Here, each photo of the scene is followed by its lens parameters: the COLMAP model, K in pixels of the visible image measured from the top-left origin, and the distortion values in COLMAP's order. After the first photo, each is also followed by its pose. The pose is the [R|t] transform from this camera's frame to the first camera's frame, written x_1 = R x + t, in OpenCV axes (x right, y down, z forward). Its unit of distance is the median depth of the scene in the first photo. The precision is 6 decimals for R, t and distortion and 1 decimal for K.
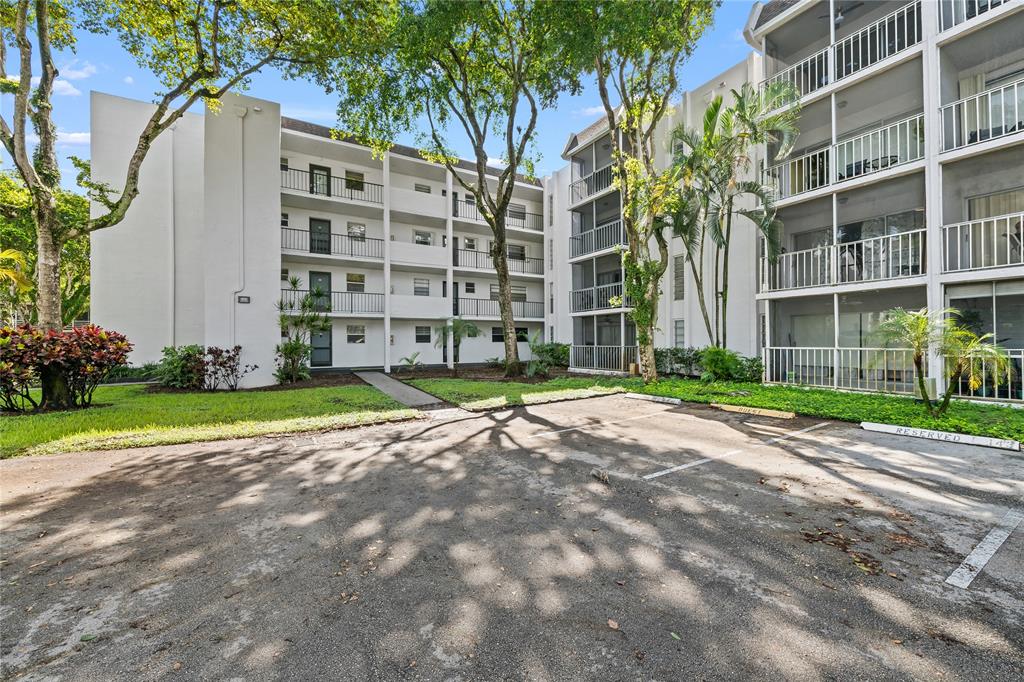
lens RADIAL K [[402.8, 0, 514.4], [0, 402.8, 344.0], [0, 0, 1]] dist [-0.012816, -0.000253]
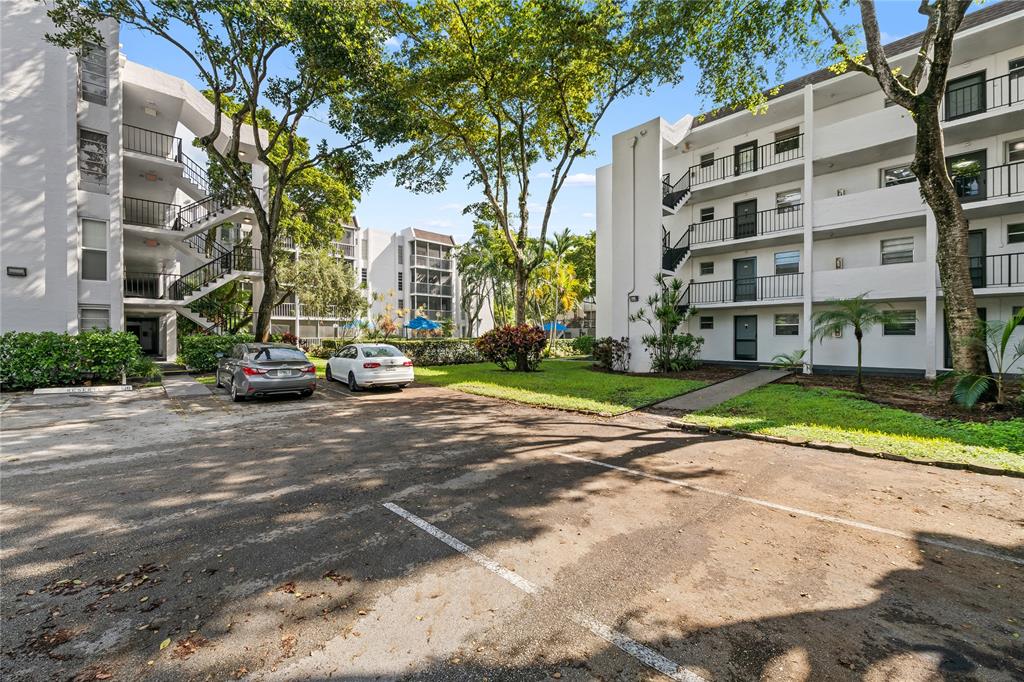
lens RADIAL K [[402.8, 0, 514.4], [0, 402.8, 344.0], [0, 0, 1]] dist [-0.012816, -0.000253]
pose [[0.224358, 0.027274, -0.974125, 0.600260], [-0.001949, 0.999619, 0.027539, -0.011985], [0.974505, -0.004280, 0.224325, 0.538390]]
